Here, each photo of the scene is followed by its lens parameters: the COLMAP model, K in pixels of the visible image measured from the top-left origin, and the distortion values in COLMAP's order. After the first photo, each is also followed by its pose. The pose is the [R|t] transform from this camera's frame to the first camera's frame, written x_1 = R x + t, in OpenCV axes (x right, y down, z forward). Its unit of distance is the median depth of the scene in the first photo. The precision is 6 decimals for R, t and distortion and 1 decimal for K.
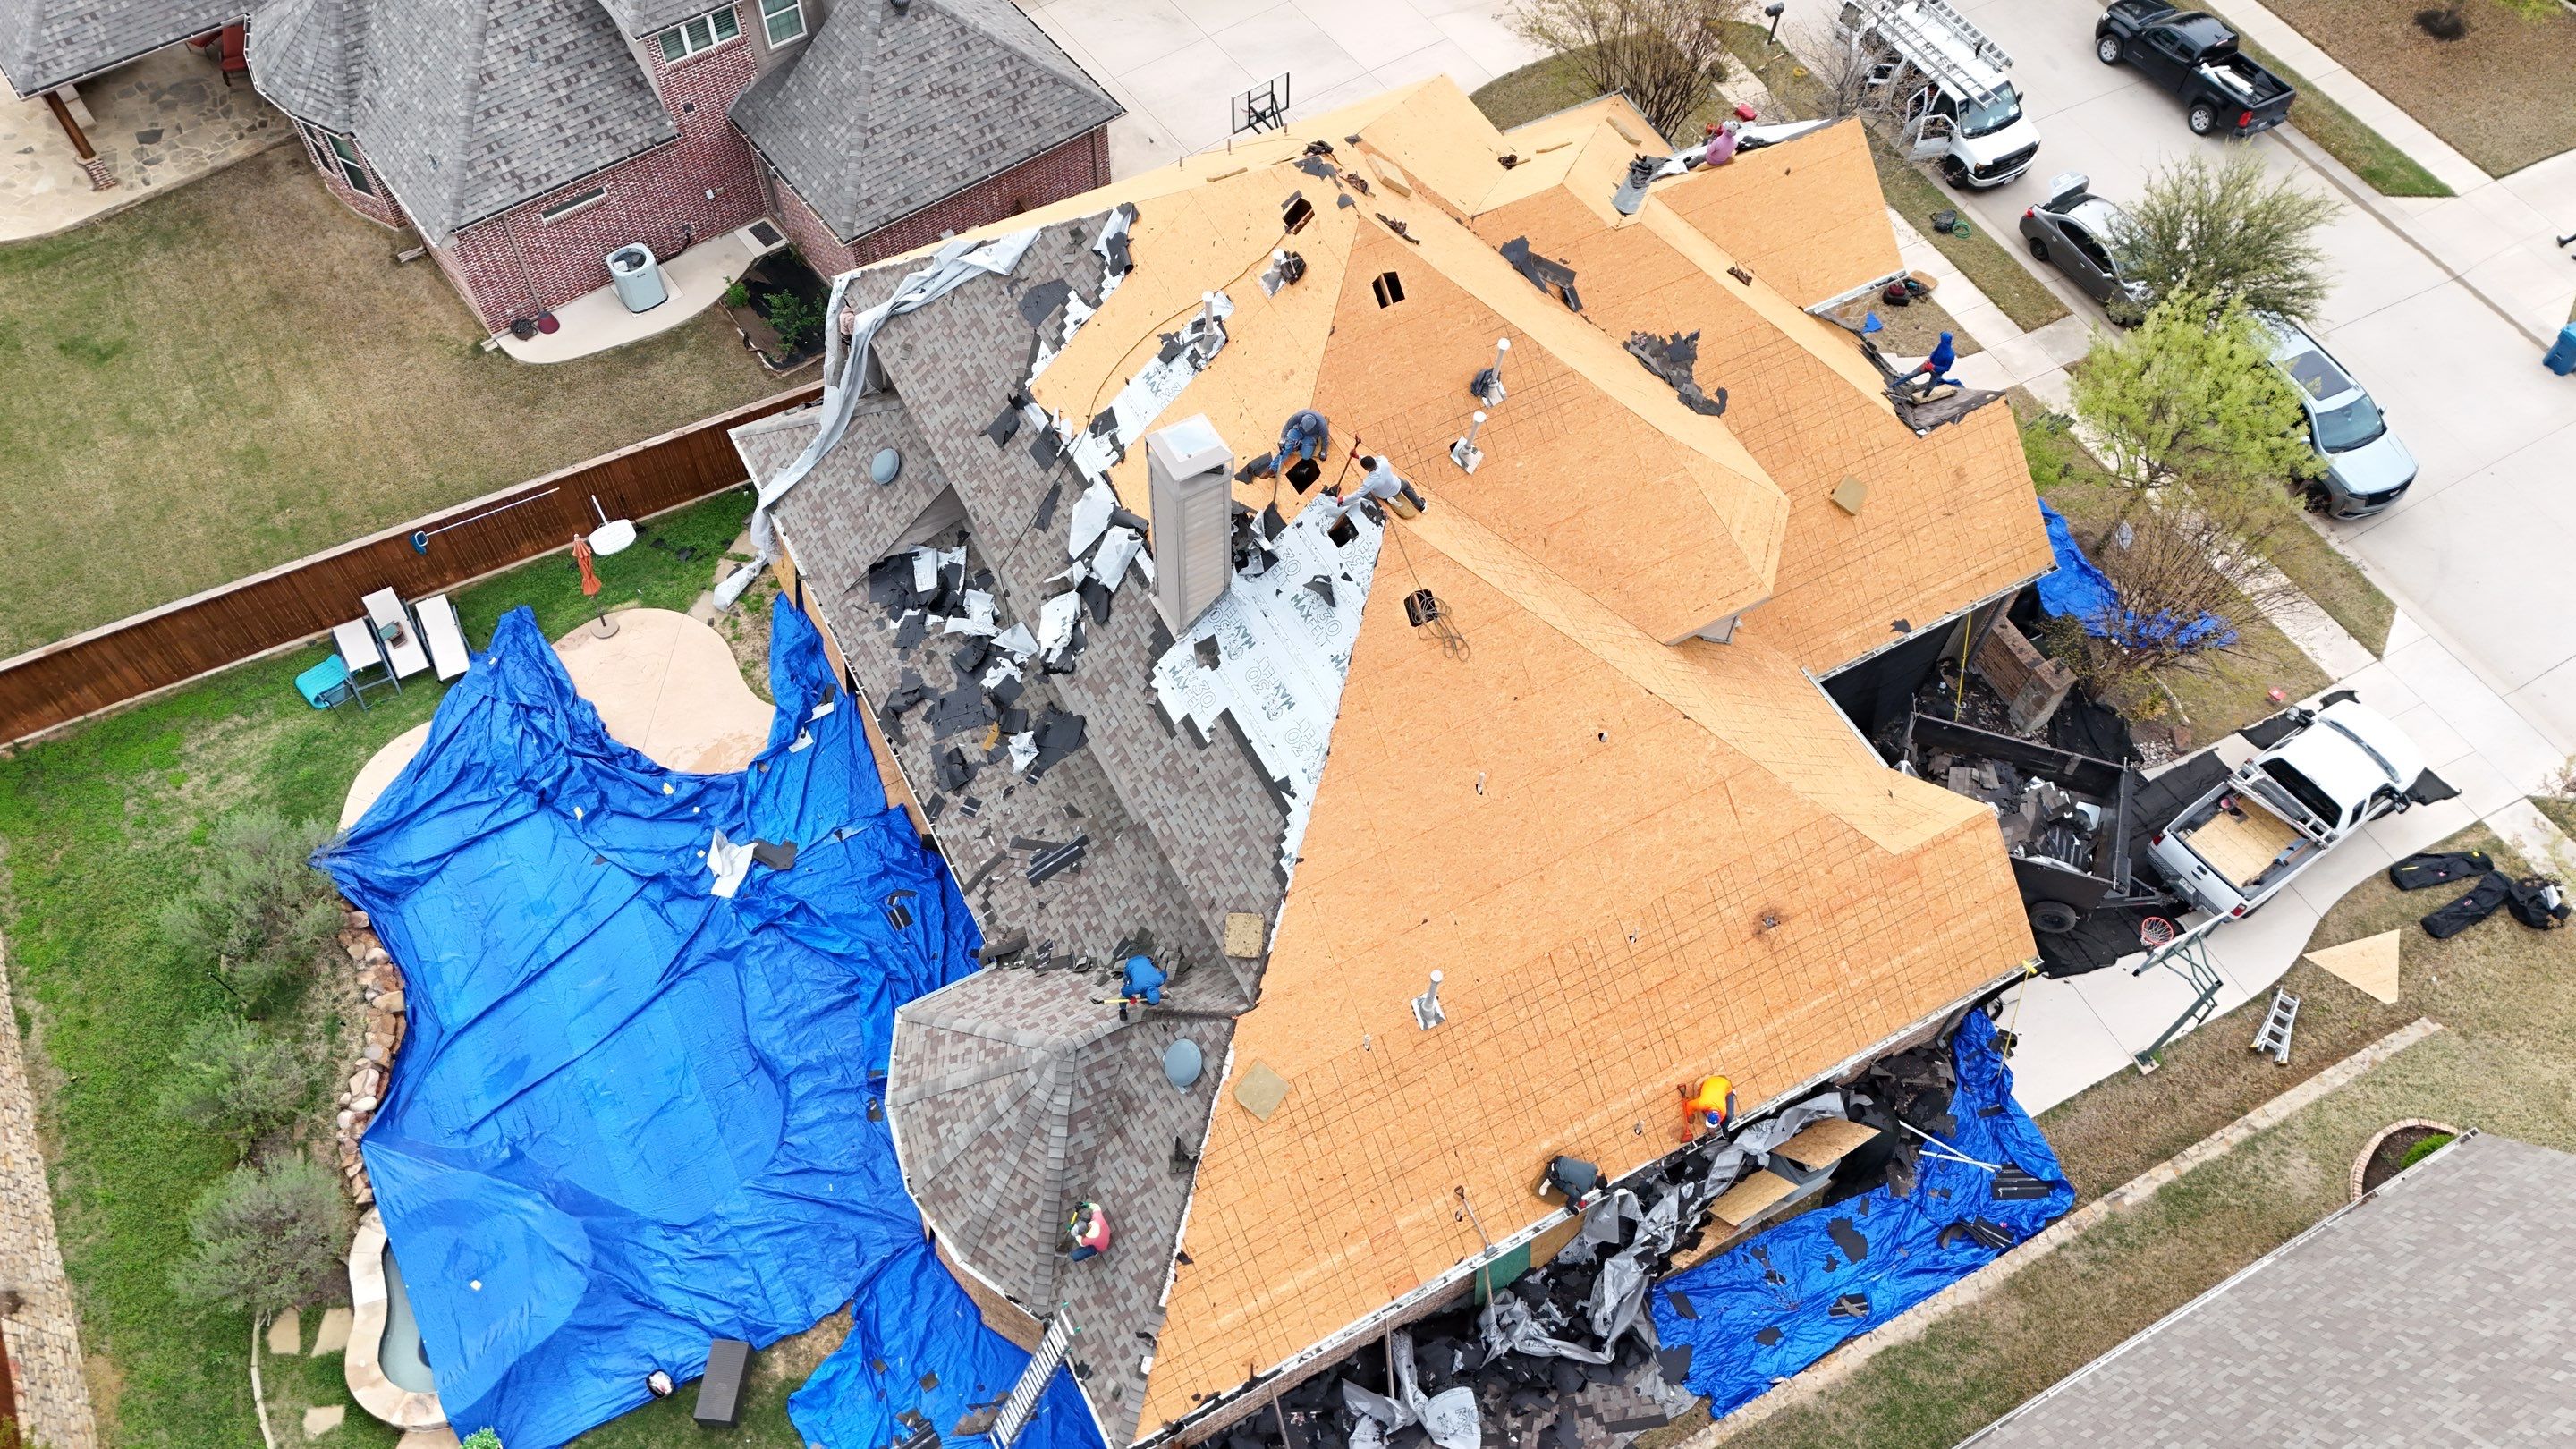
lens RADIAL K [[1895.0, 0, 1304.9], [0, 1895.0, 727.0], [0, 0, 1]] dist [0.056688, -0.057244]
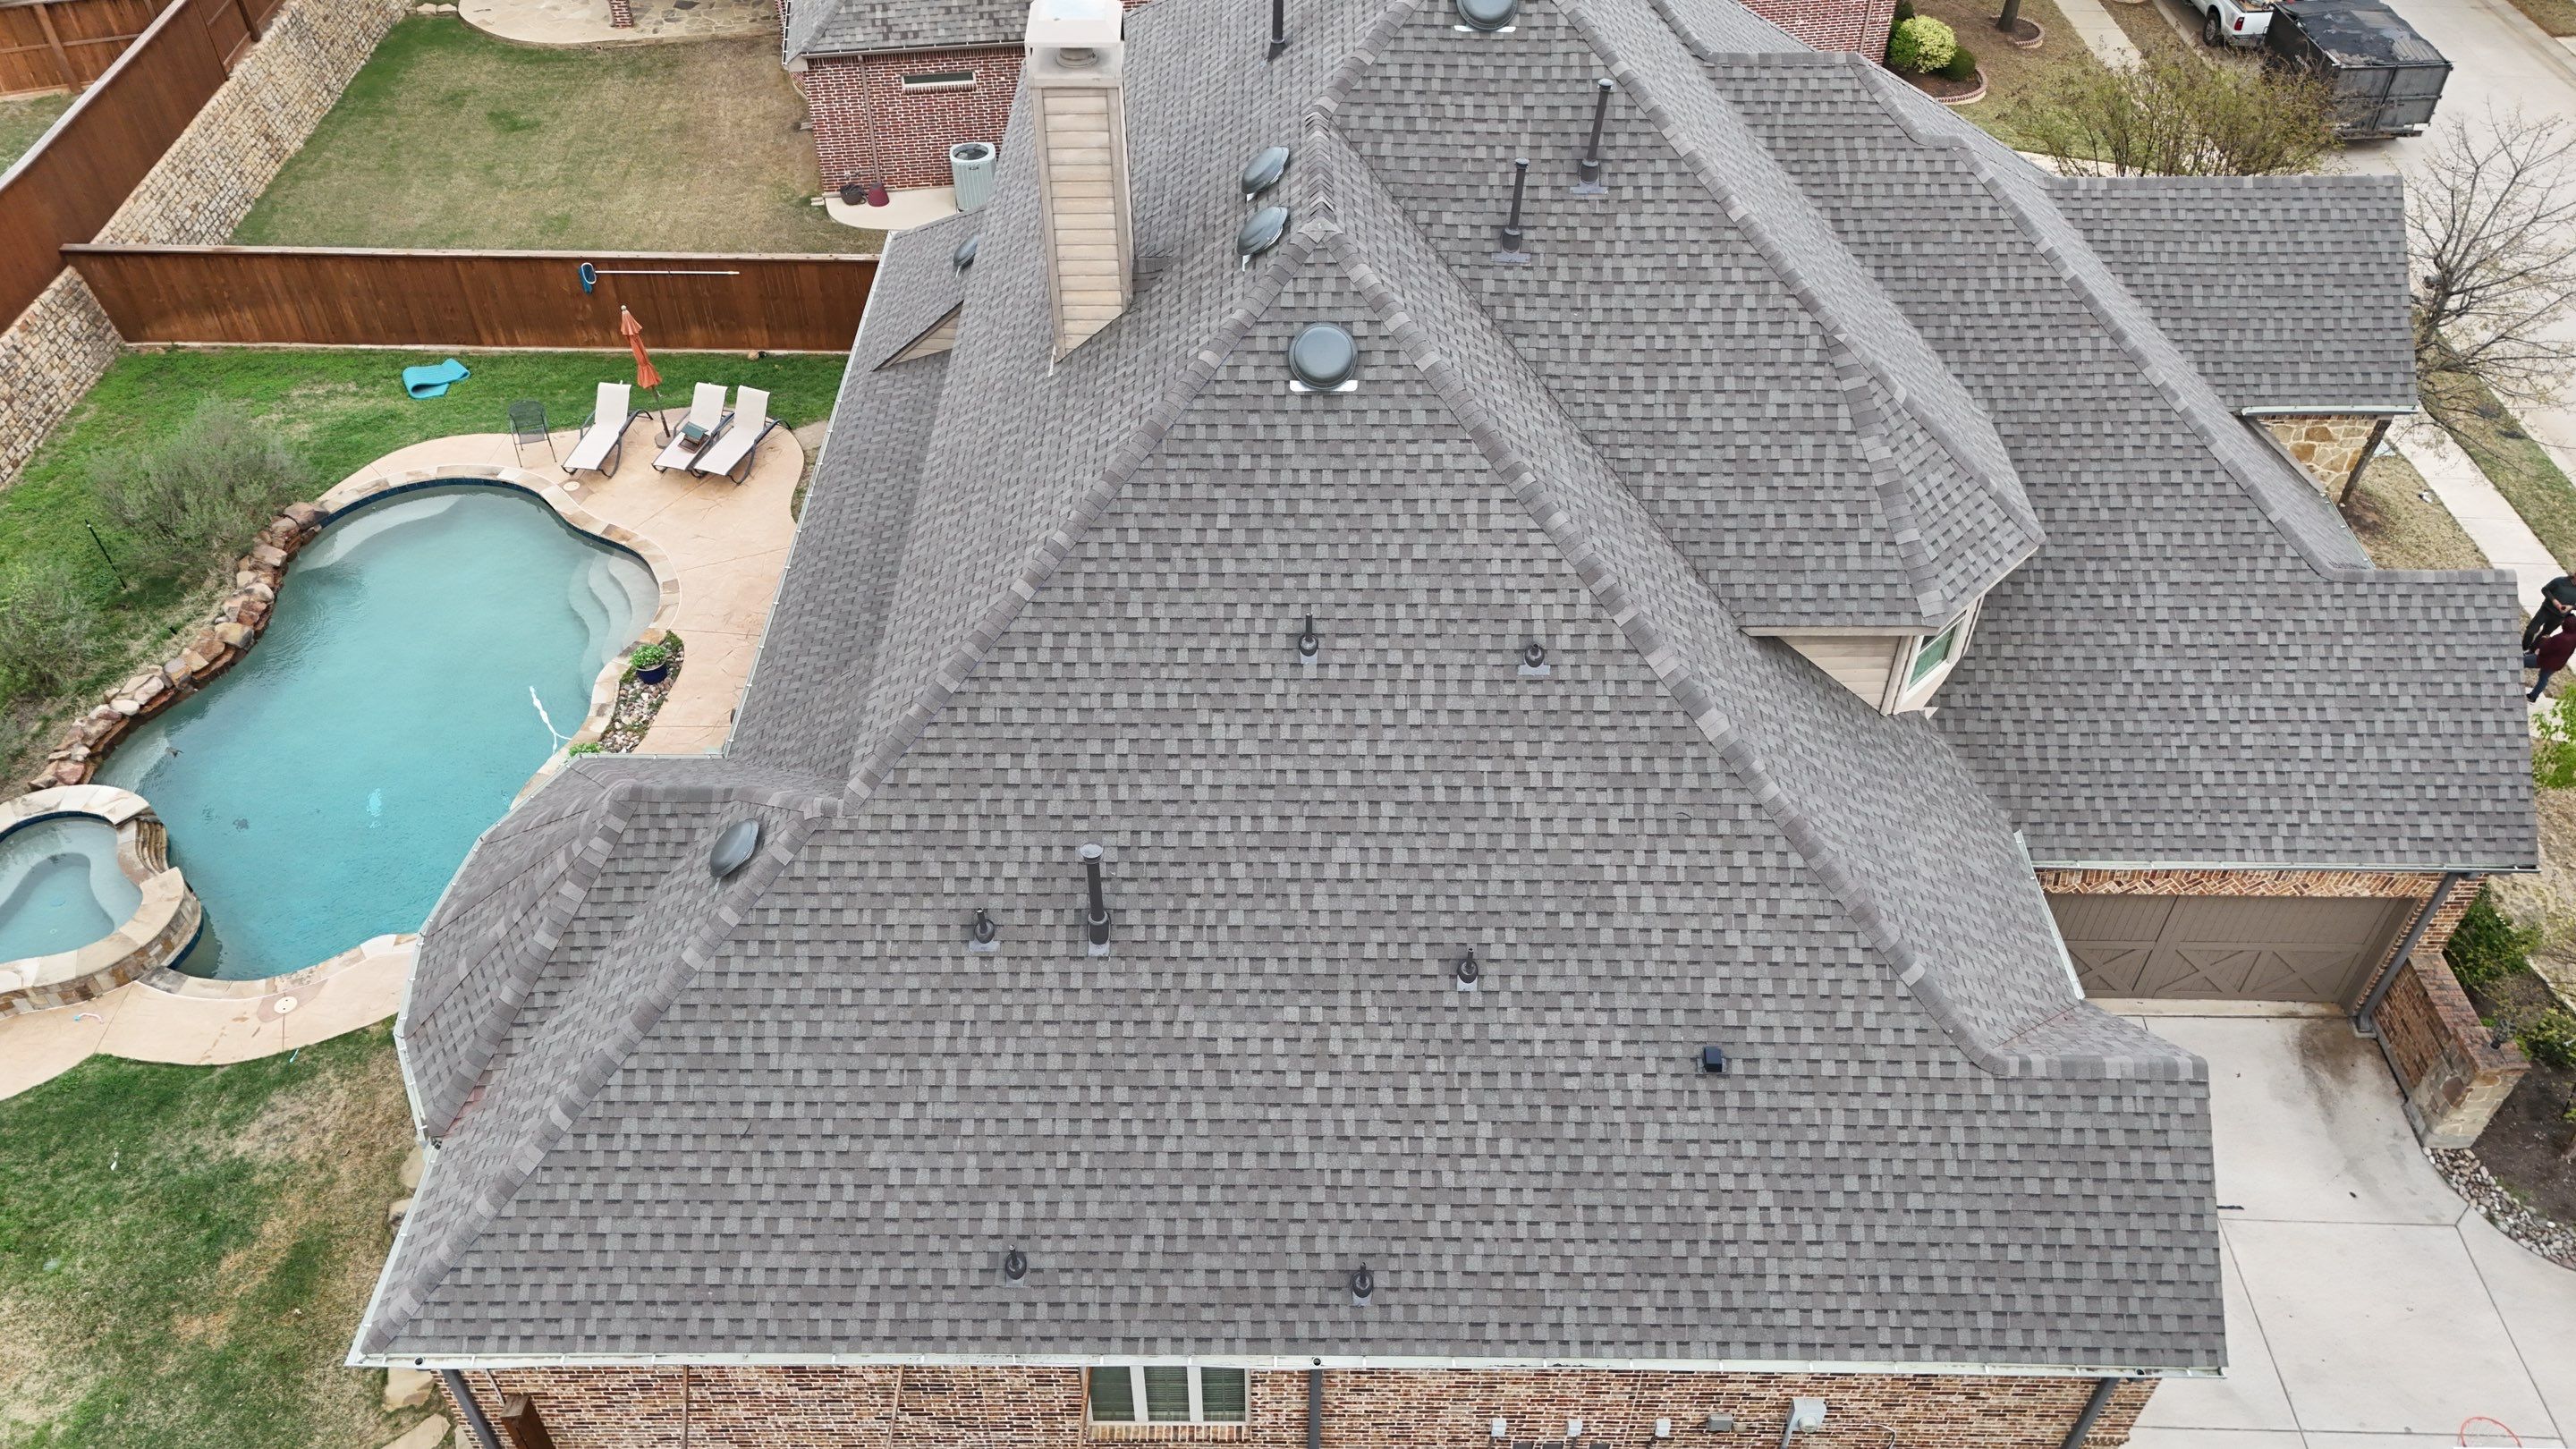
lens RADIAL K [[1895.0, 0, 1289.2], [0, 1895.0, 714.4], [0, 0, 1]] dist [0.056688, -0.057244]
pose [[0.876164, 0.306603, -0.371929, 0.255475], [-0.391654, 0.902624, -0.178544, 0.131038], [0.280970, 0.302101, 0.910929, 0.317157]]
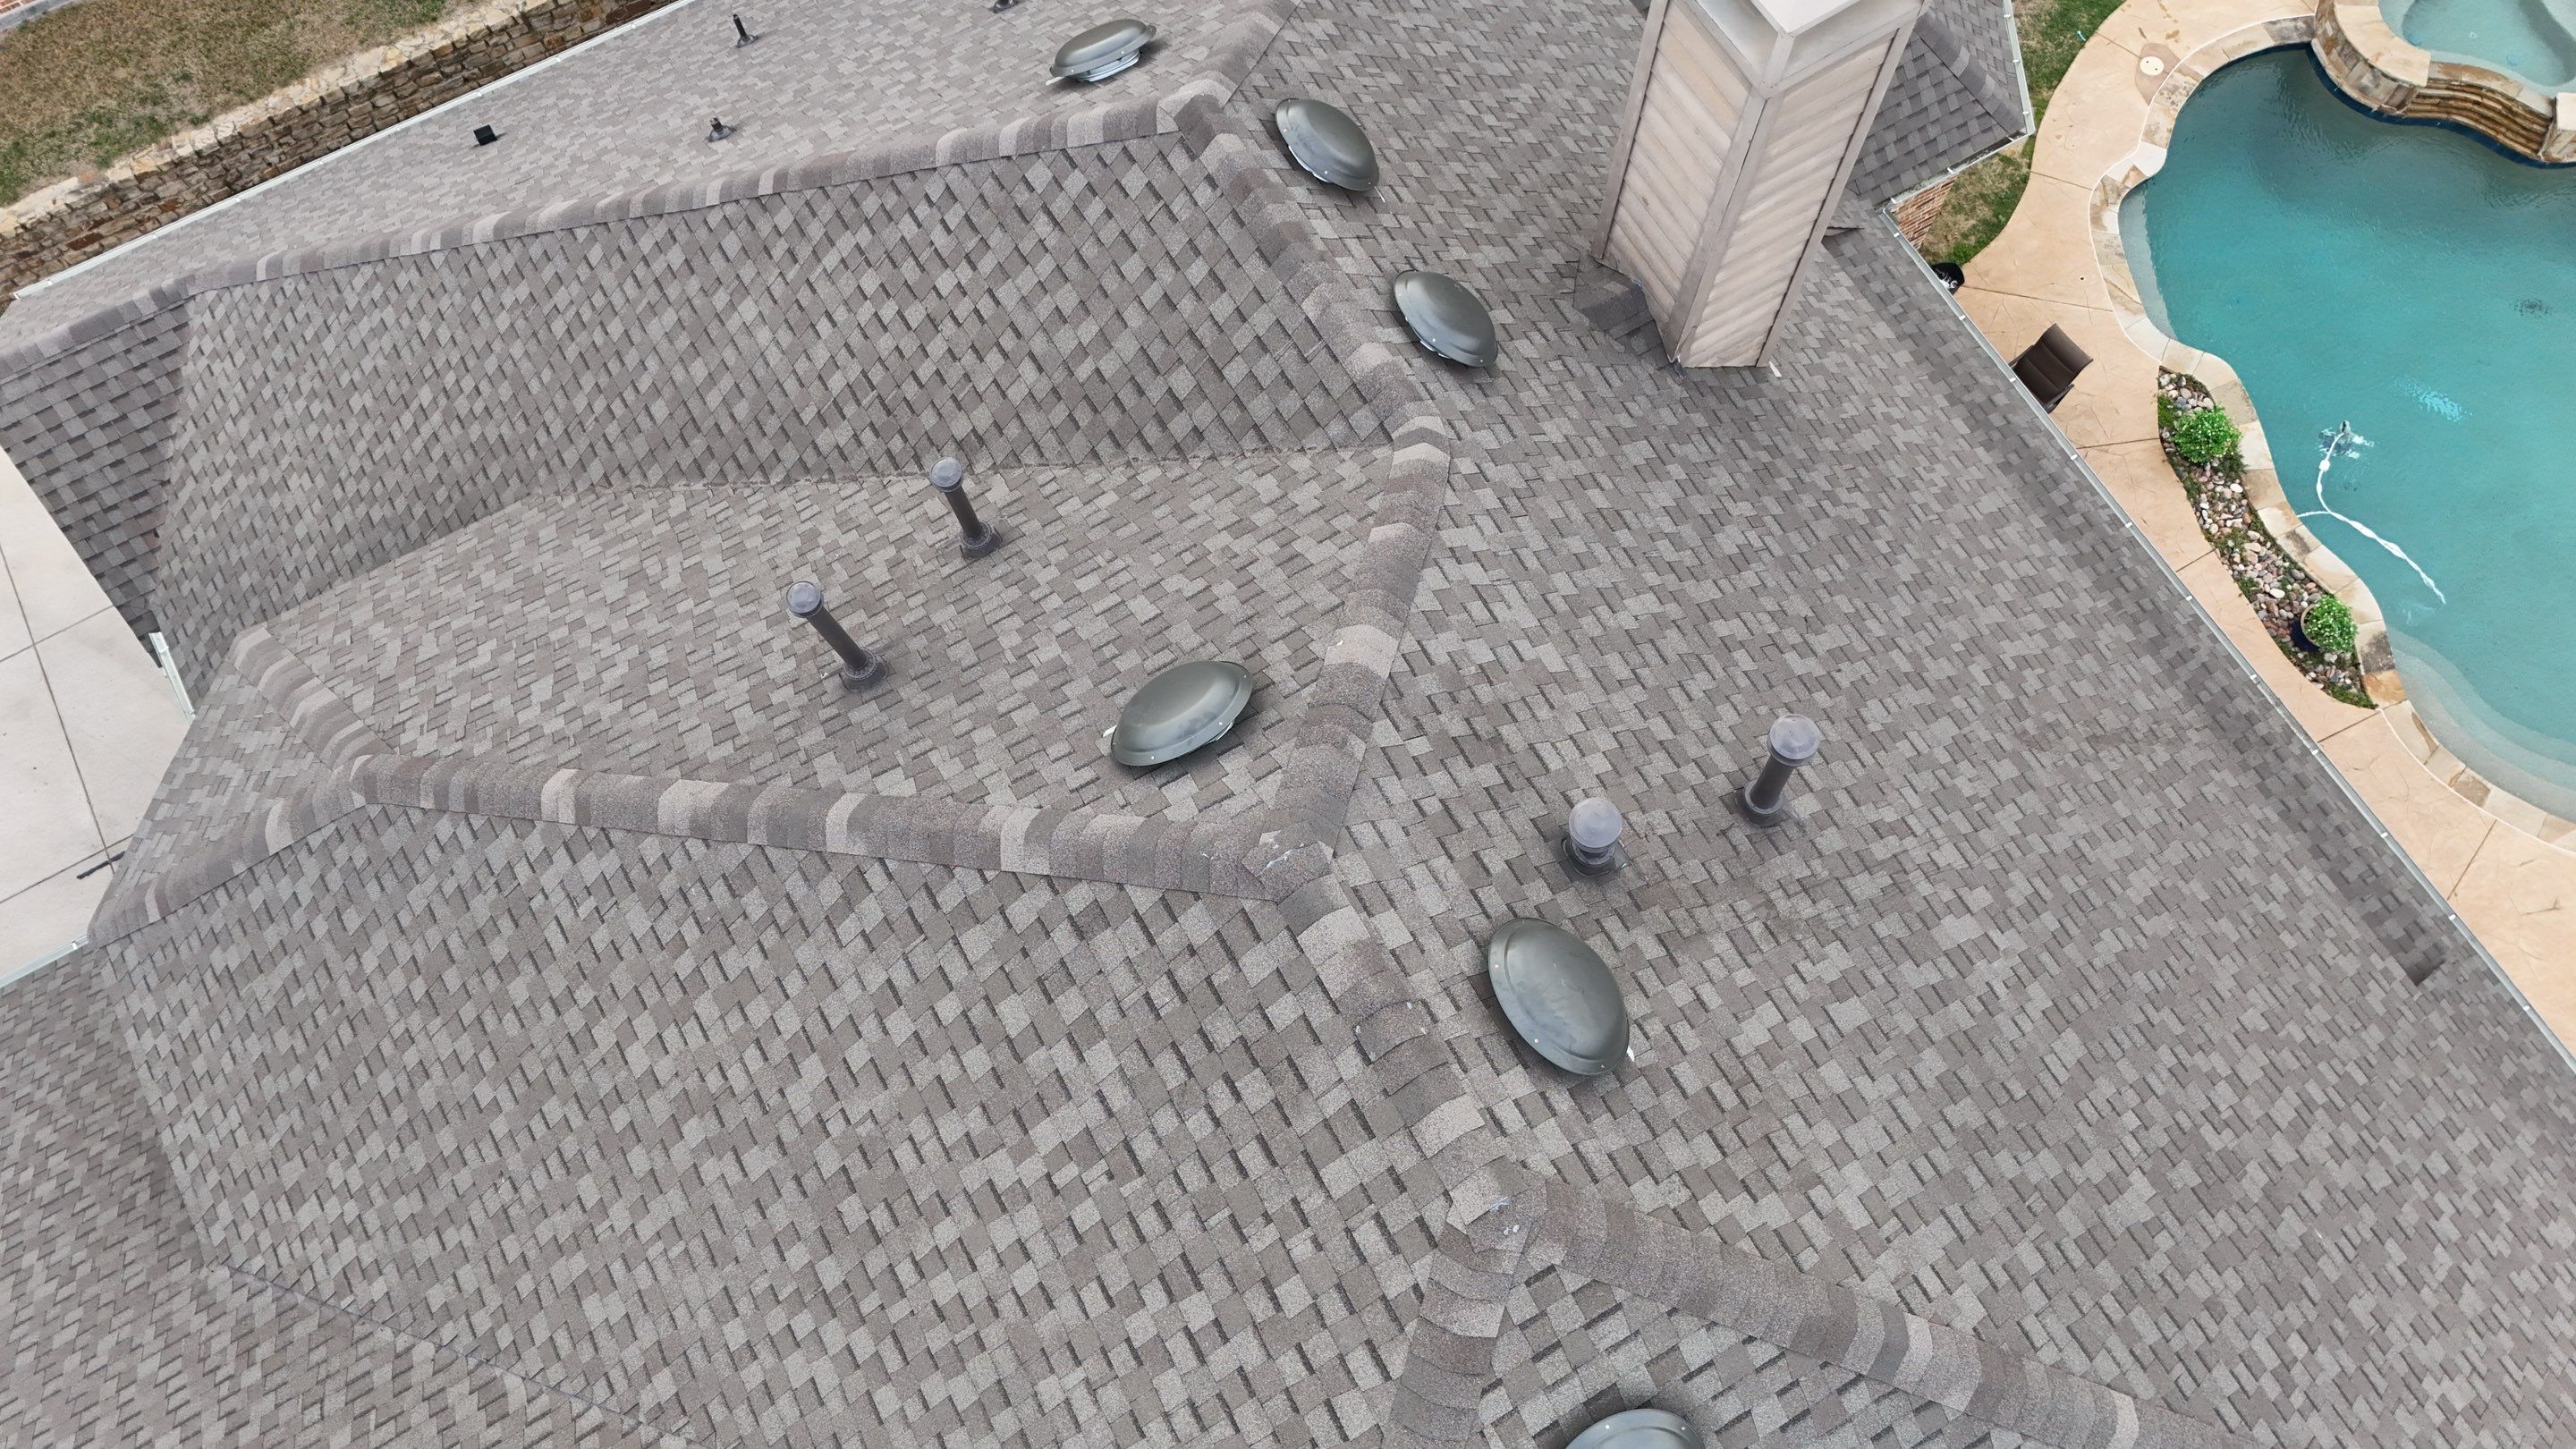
lens RADIAL K [[1895.0, 0, 1278.7], [0, 1895.0, 704.8], [0, 0, 1]] dist [0.056688, -0.057244]
pose [[-0.999614, 0.012800, -0.024646, 0.028705], [-0.027392, -0.600660, 0.799036, -0.351123], [-0.004576, 0.799402, 0.600779, 0.651222]]
